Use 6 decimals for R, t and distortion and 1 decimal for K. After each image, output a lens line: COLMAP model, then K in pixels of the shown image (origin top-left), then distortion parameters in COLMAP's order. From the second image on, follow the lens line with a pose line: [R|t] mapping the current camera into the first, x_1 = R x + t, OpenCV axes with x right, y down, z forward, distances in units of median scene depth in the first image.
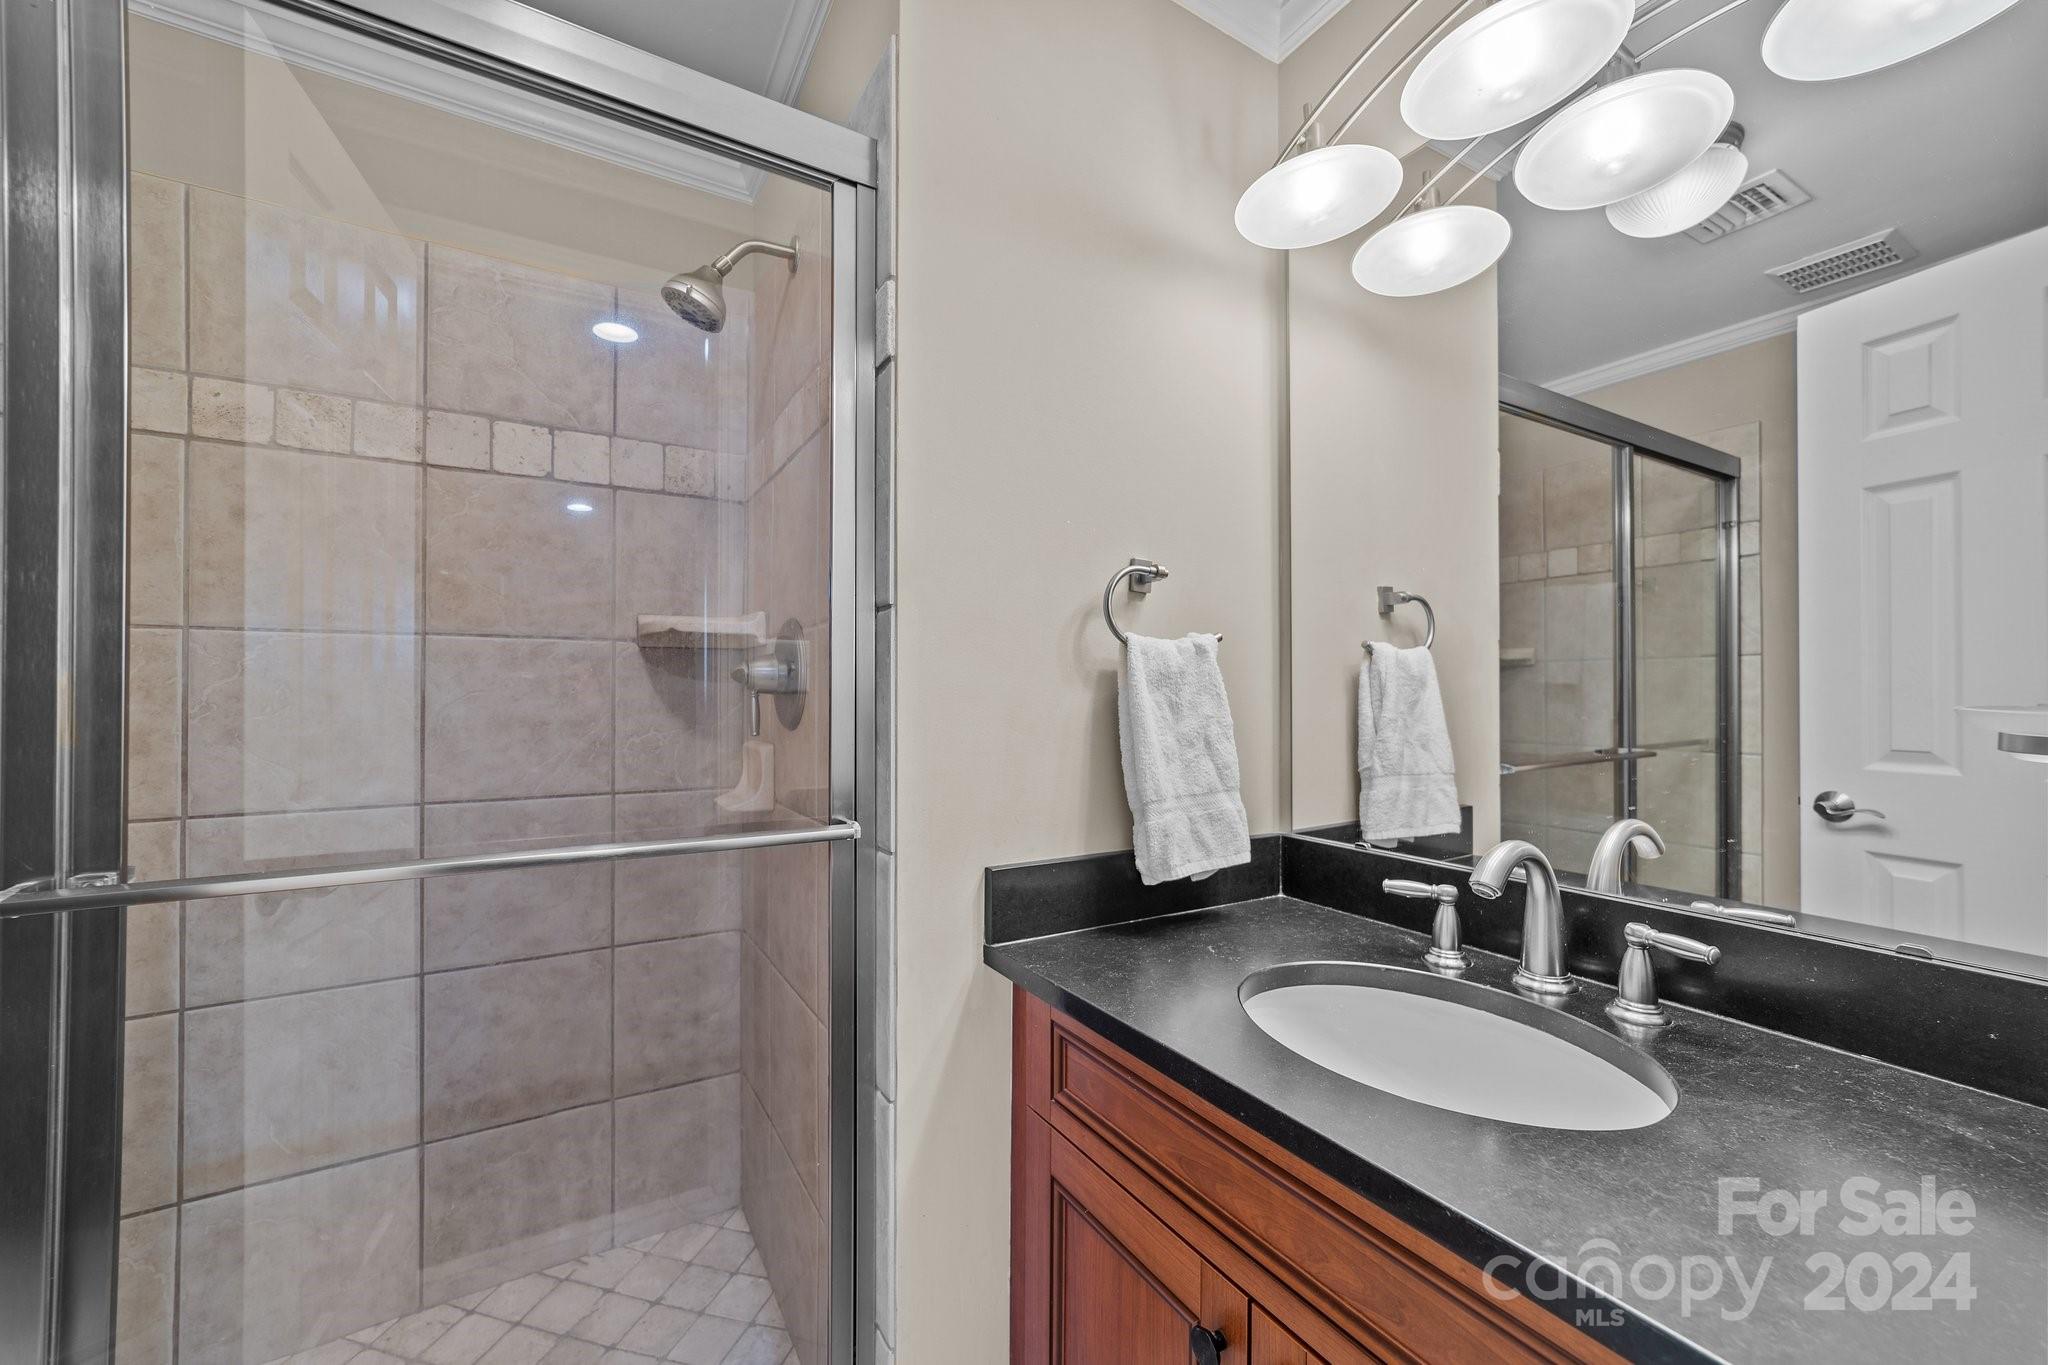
lens RADIAL K [[793.7, 0, 1026.7], [0, 793.7, 691.4], [0, 0, 1]] dist [-0.013583, 0.006373]
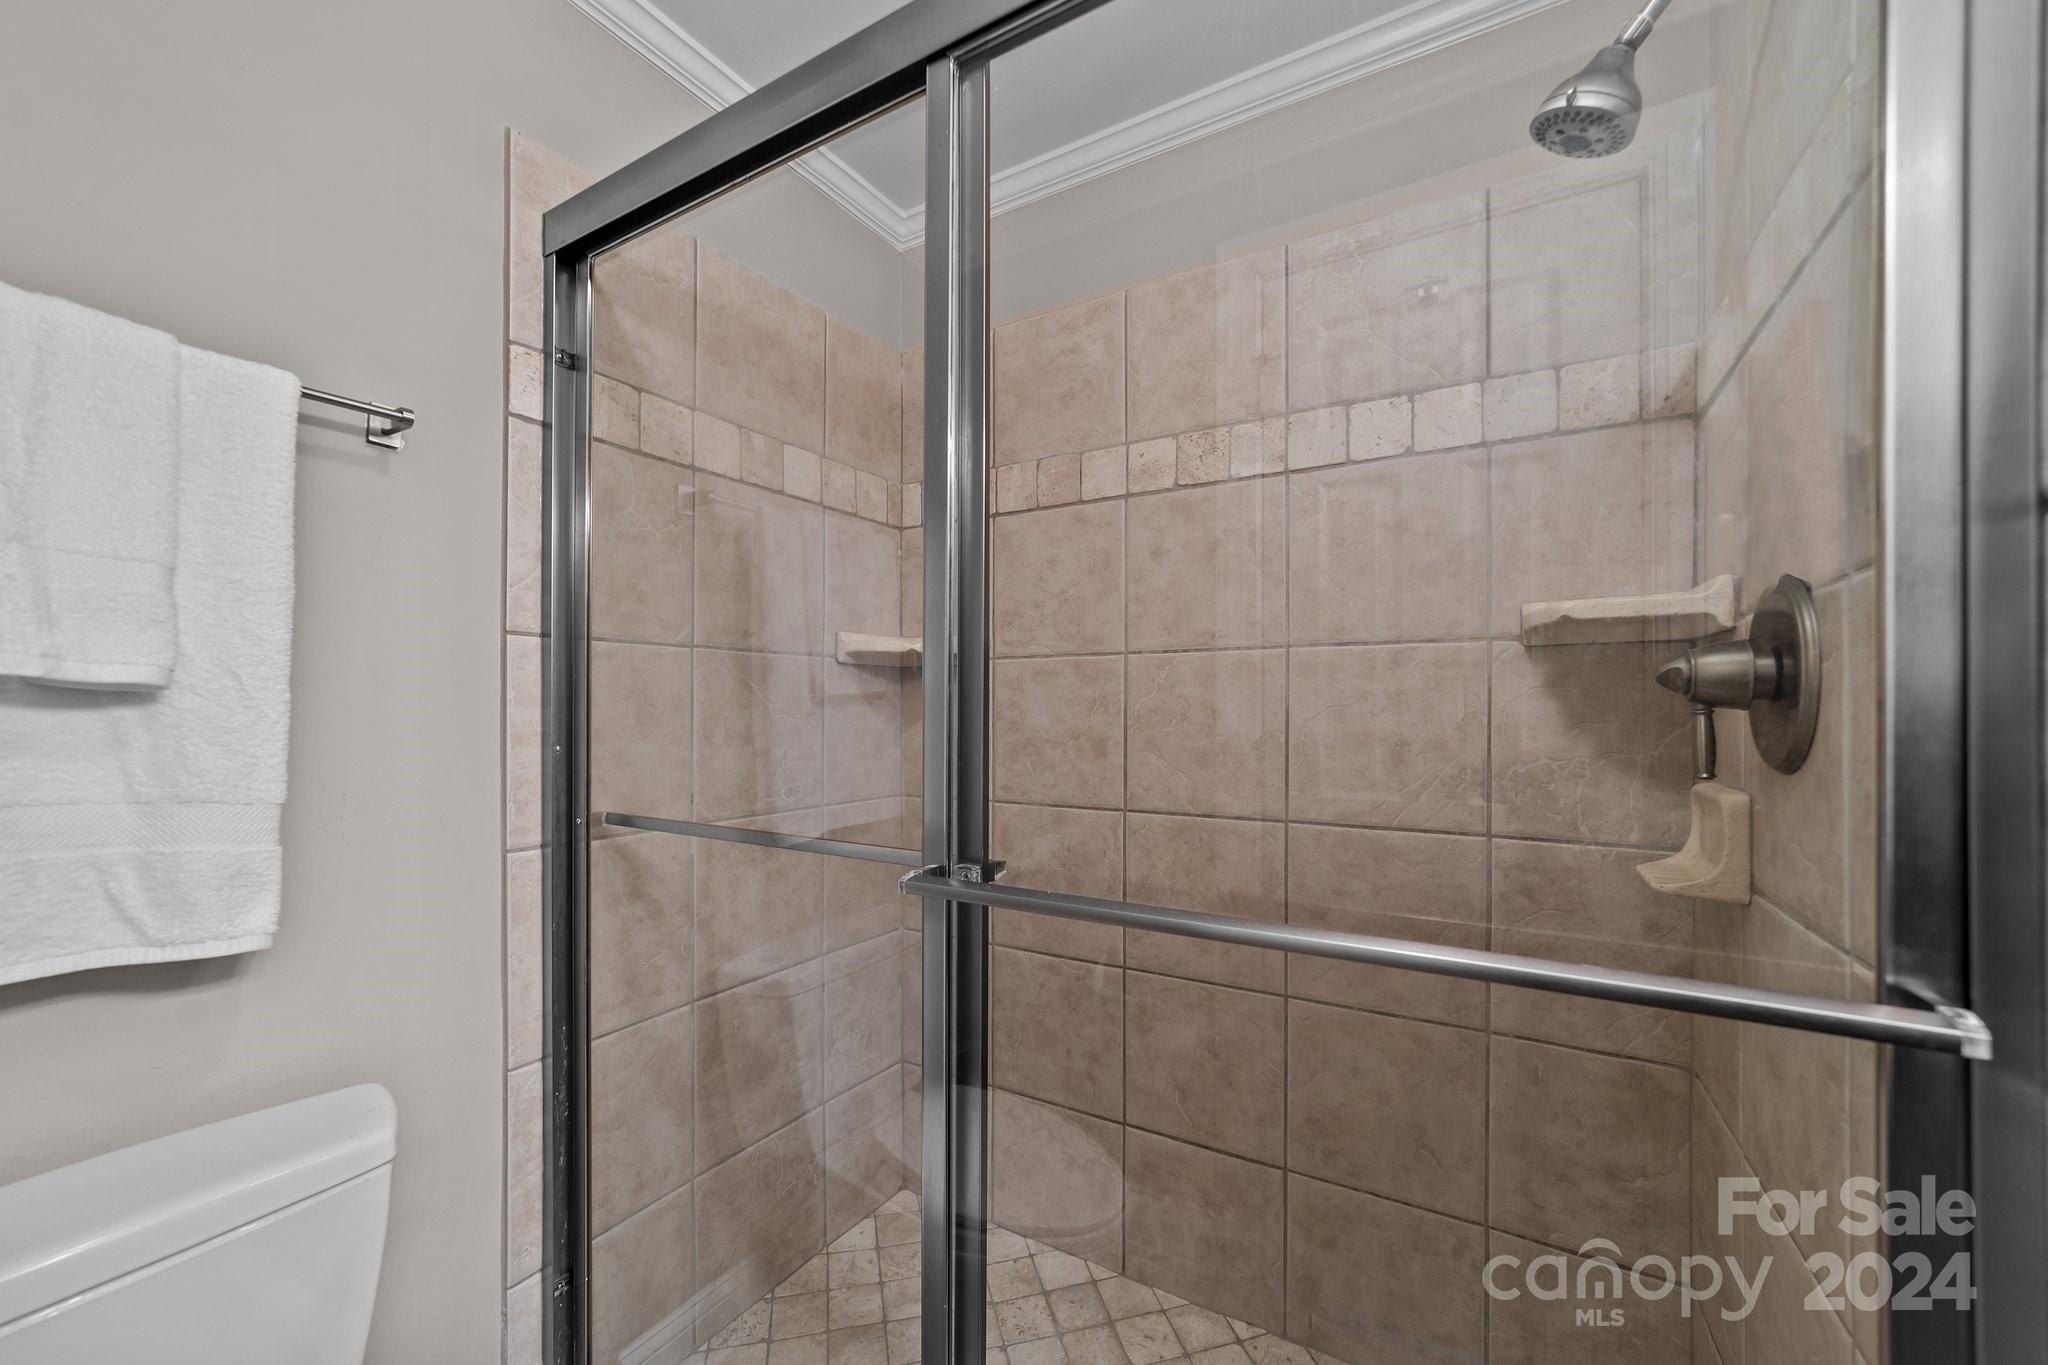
lens RADIAL K [[793.7, 0, 1024.9], [0, 793.7, 704.7], [0, 0, 1]] dist [-0.013583, 0.006373]
pose [[0.476618, -0.001493, -0.879109, -0.057778], [0.004676, 0.999989, 0.000837, -0.003268], [0.879098, -0.004509, 0.476620, 0.240066]]
